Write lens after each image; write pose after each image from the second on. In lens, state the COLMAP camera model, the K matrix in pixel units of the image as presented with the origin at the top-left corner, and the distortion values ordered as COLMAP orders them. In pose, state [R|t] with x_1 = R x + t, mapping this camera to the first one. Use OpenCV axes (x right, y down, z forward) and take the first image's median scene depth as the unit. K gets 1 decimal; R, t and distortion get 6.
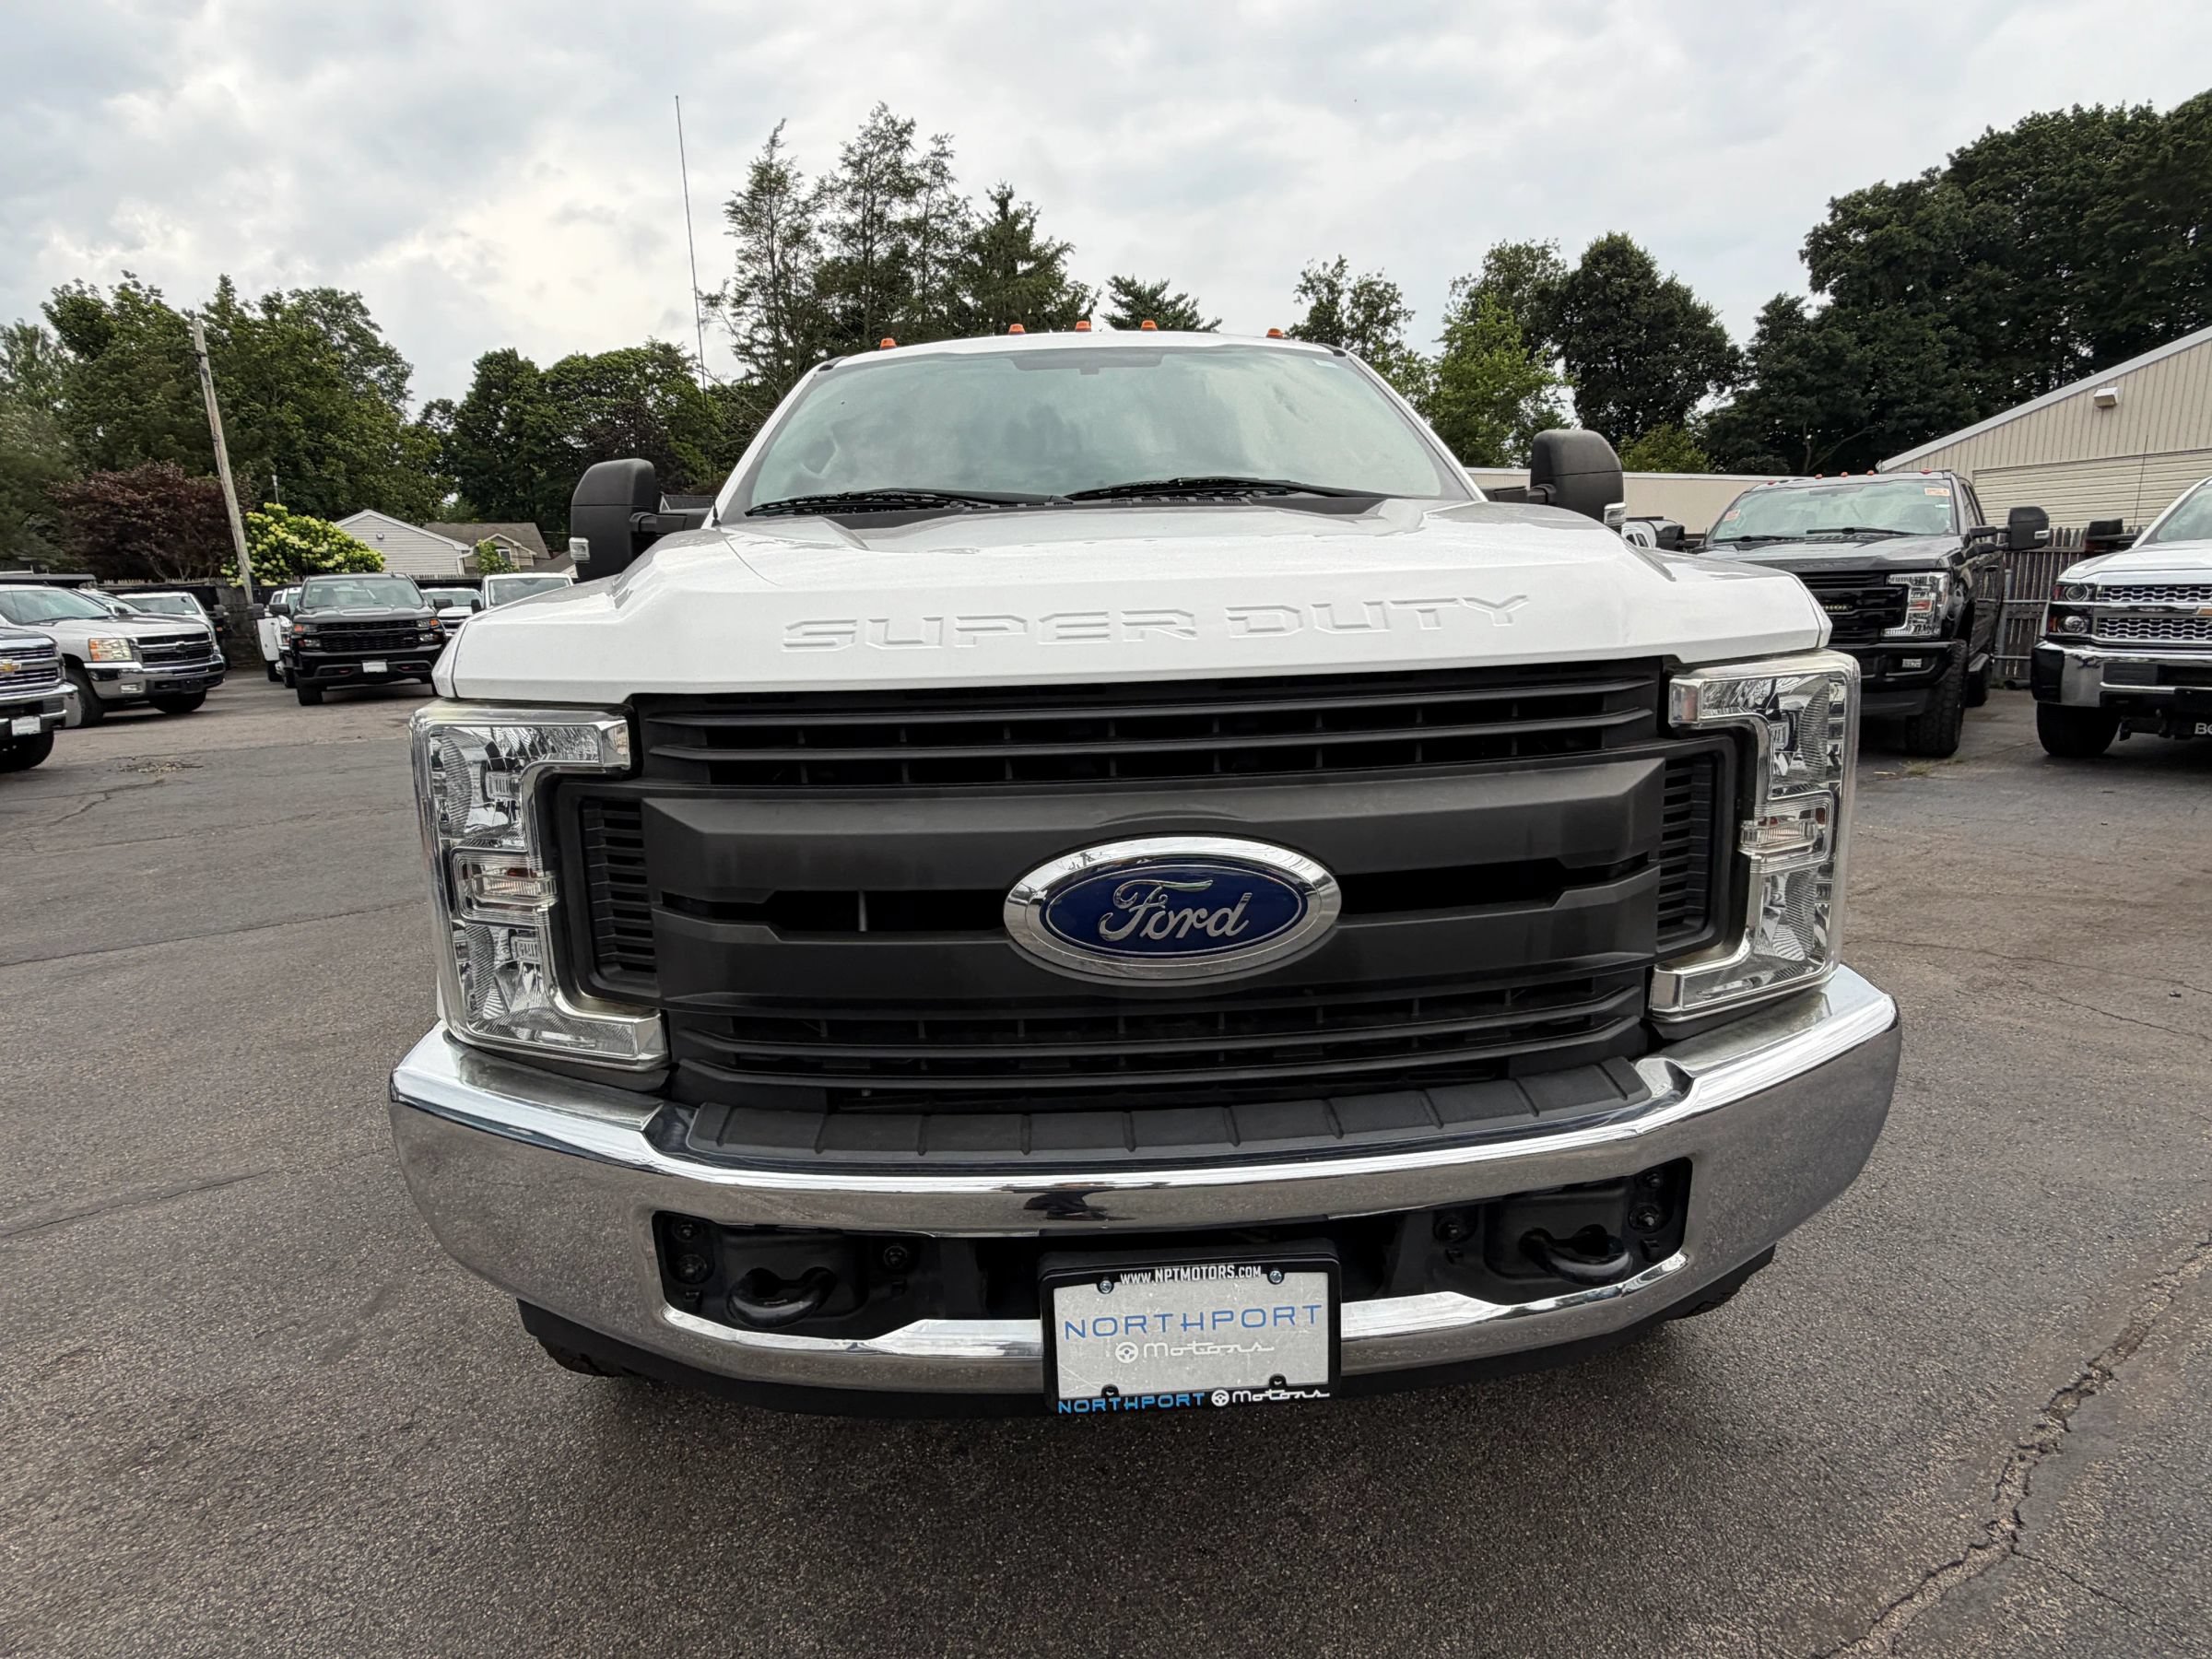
lens RADIAL K [[1261.4, 0, 1049.9], [0, 1261.4, 818.7], [0, 0, 1]] dist [-0.000431, -0.003181]
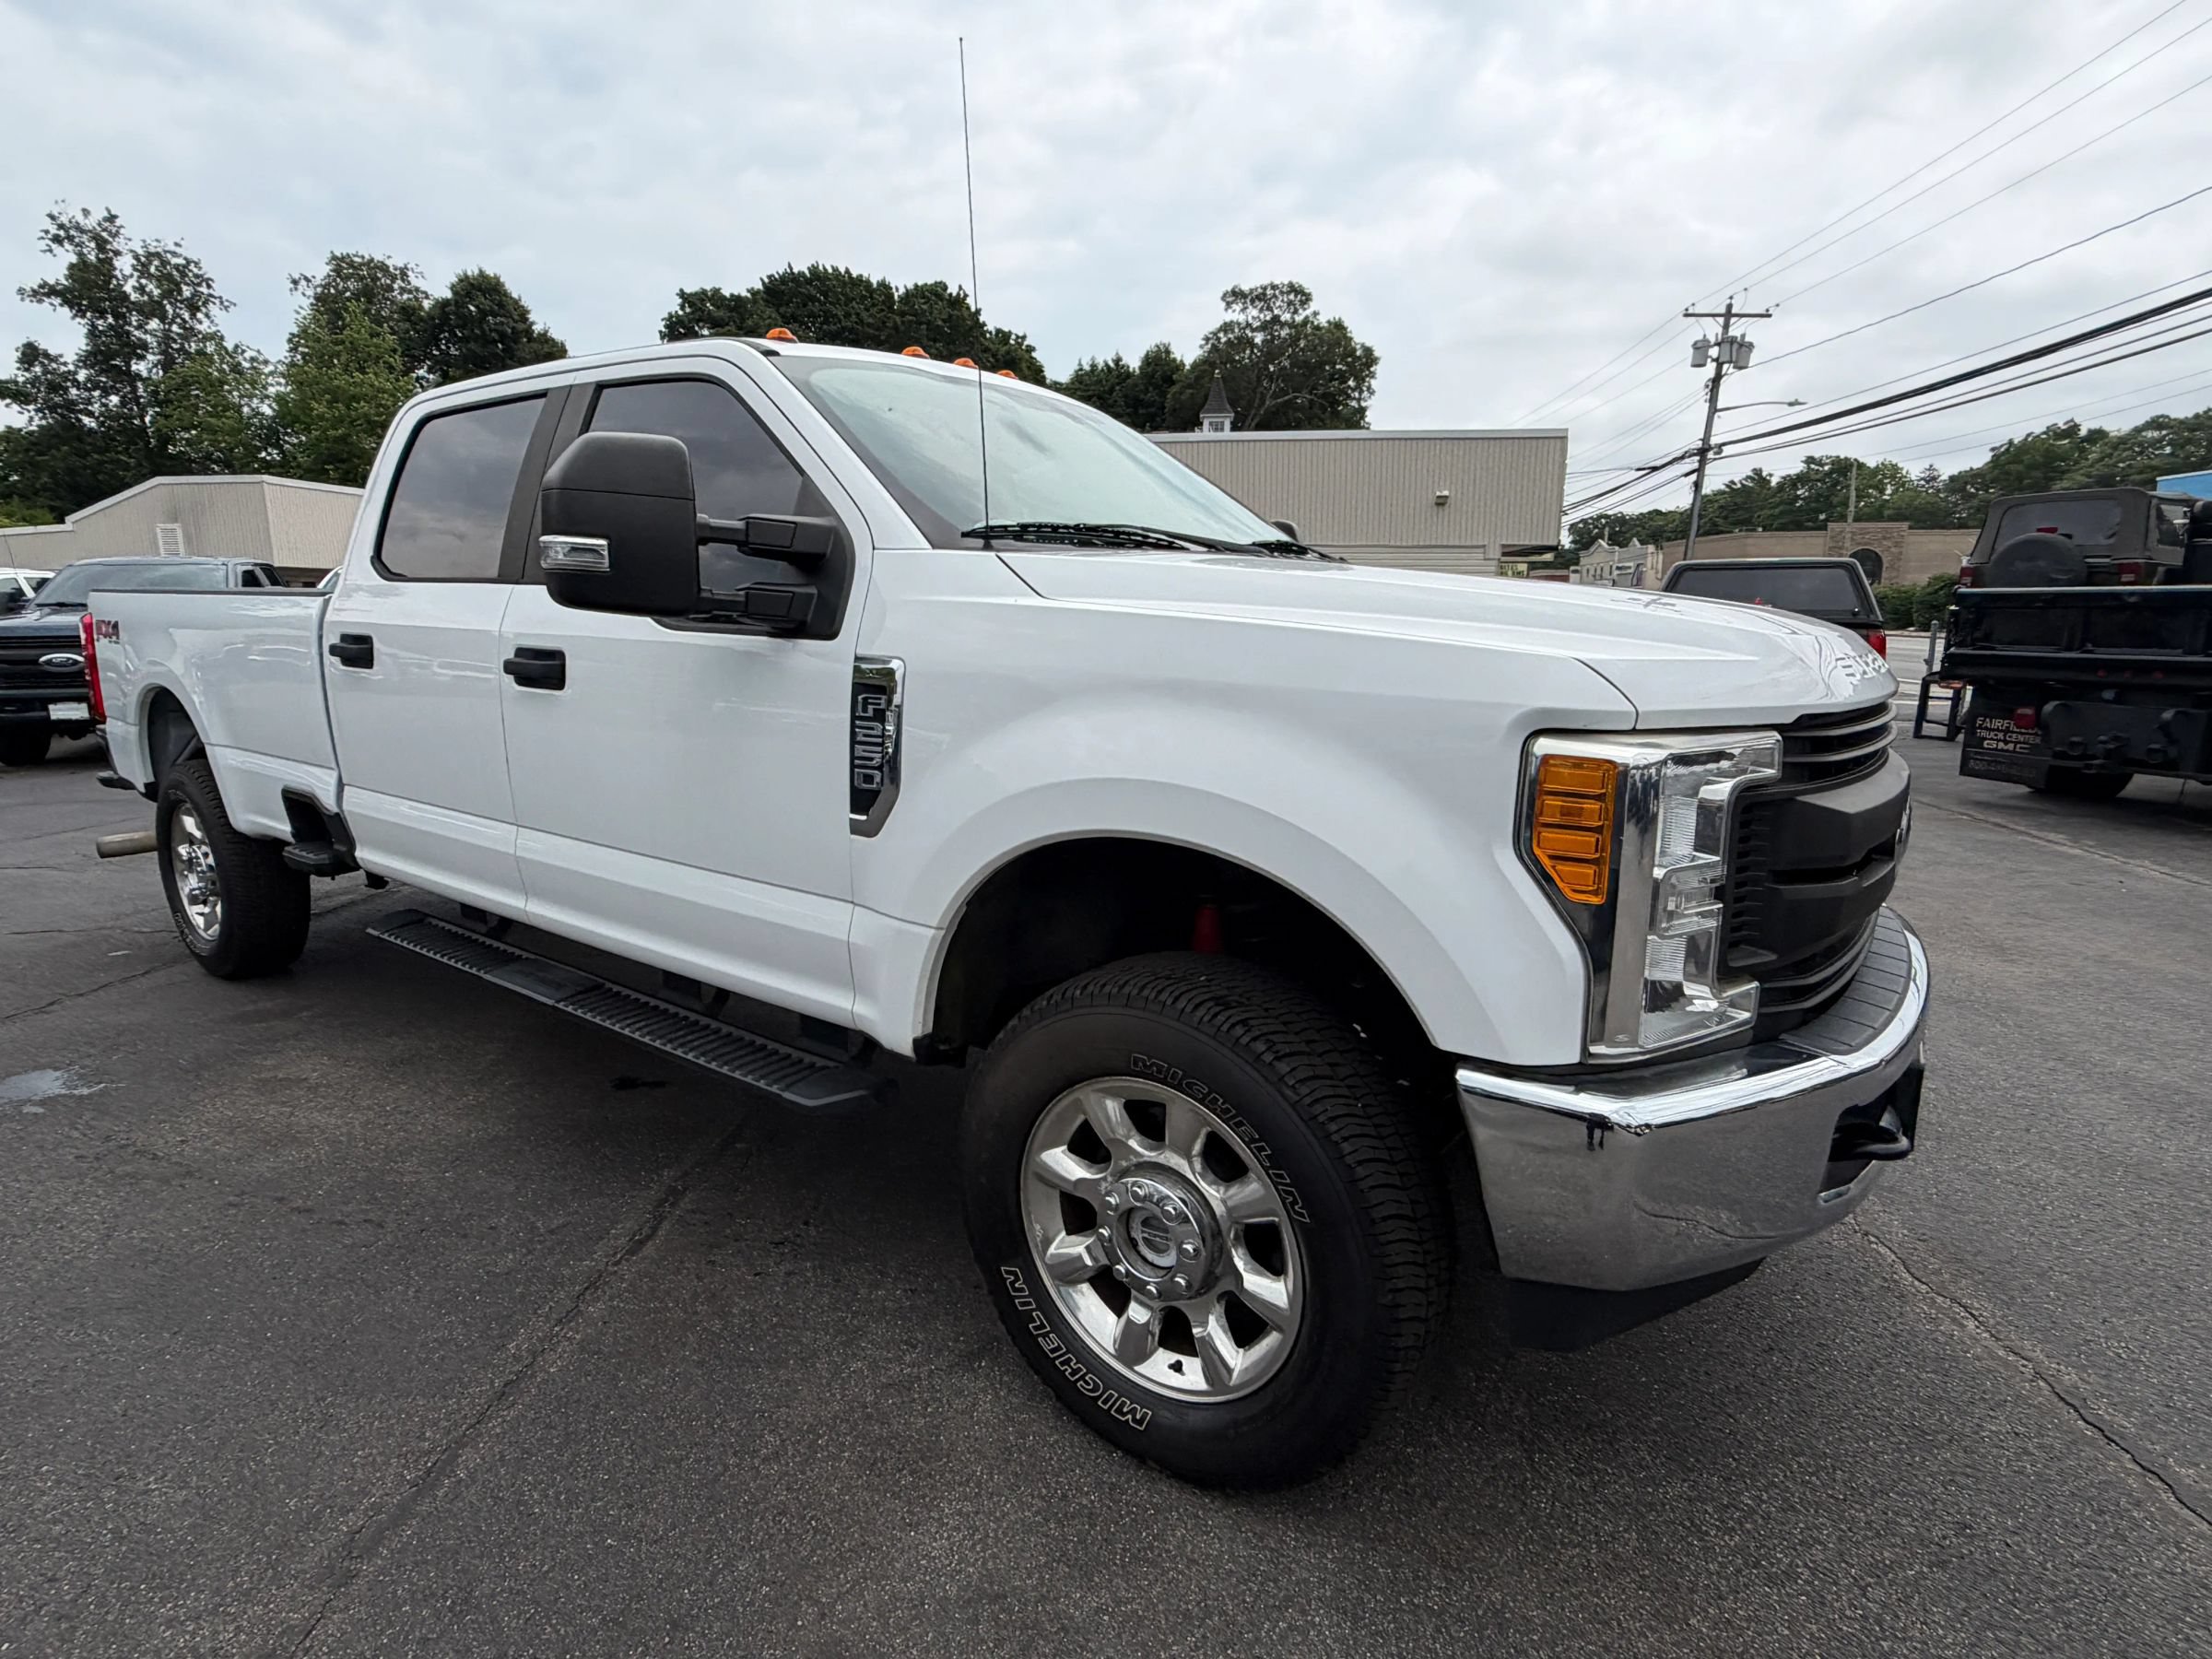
lens RADIAL K [[1303.4, 0, 1106.0], [0, 1303.4, 829.5], [0, 0, 1]] dist [0.001753, -0.015474]
pose [[0.543247, -0.103479, 0.833171, -0.152127], [0.130011, 0.990773, 0.038283, -0.010520], [-0.829445, 0.087524, 0.551688, 0.072699]]
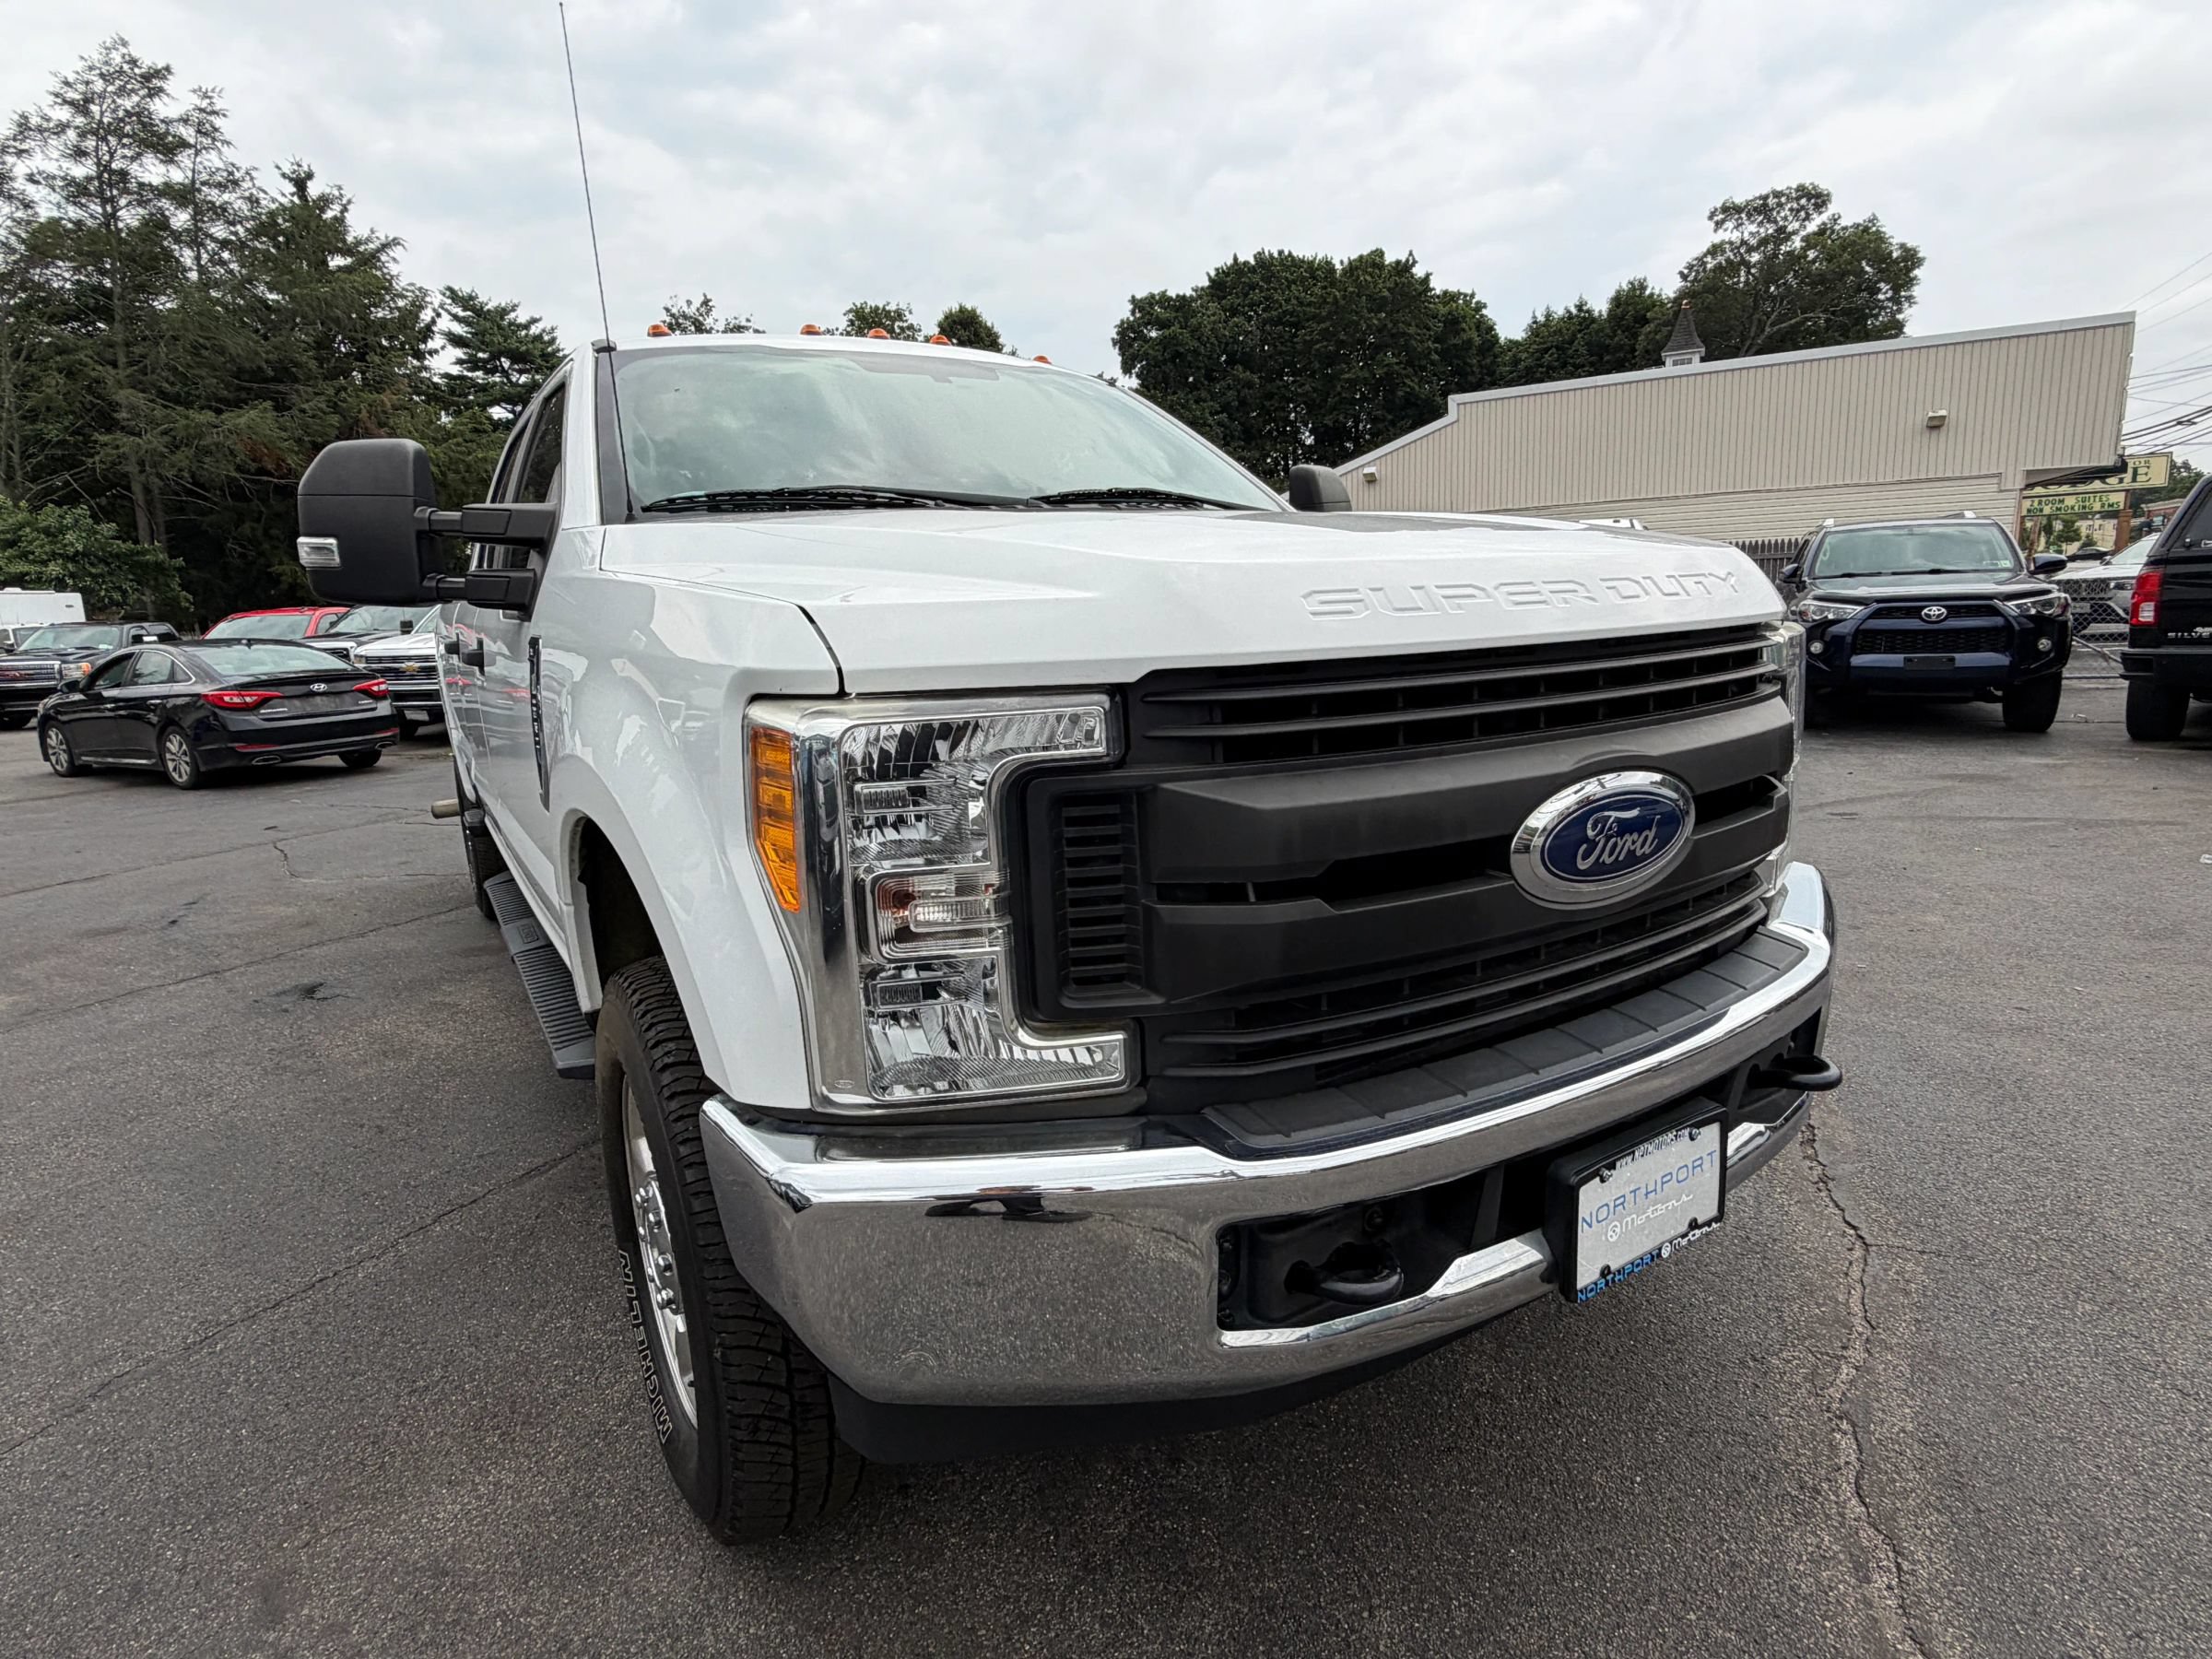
lens RADIAL K [[1275.3, 0, 1106.0], [0, 1275.3, 829.5], [0, 0, 1]] dist [0.000829, -0.003998]
pose [[0.846083, -0.095207, 0.524480, -0.072022], [0.111603, 0.993753, 0.000356, 0.001046], [-0.521237, 0.058233, 0.851423, 0.019494]]
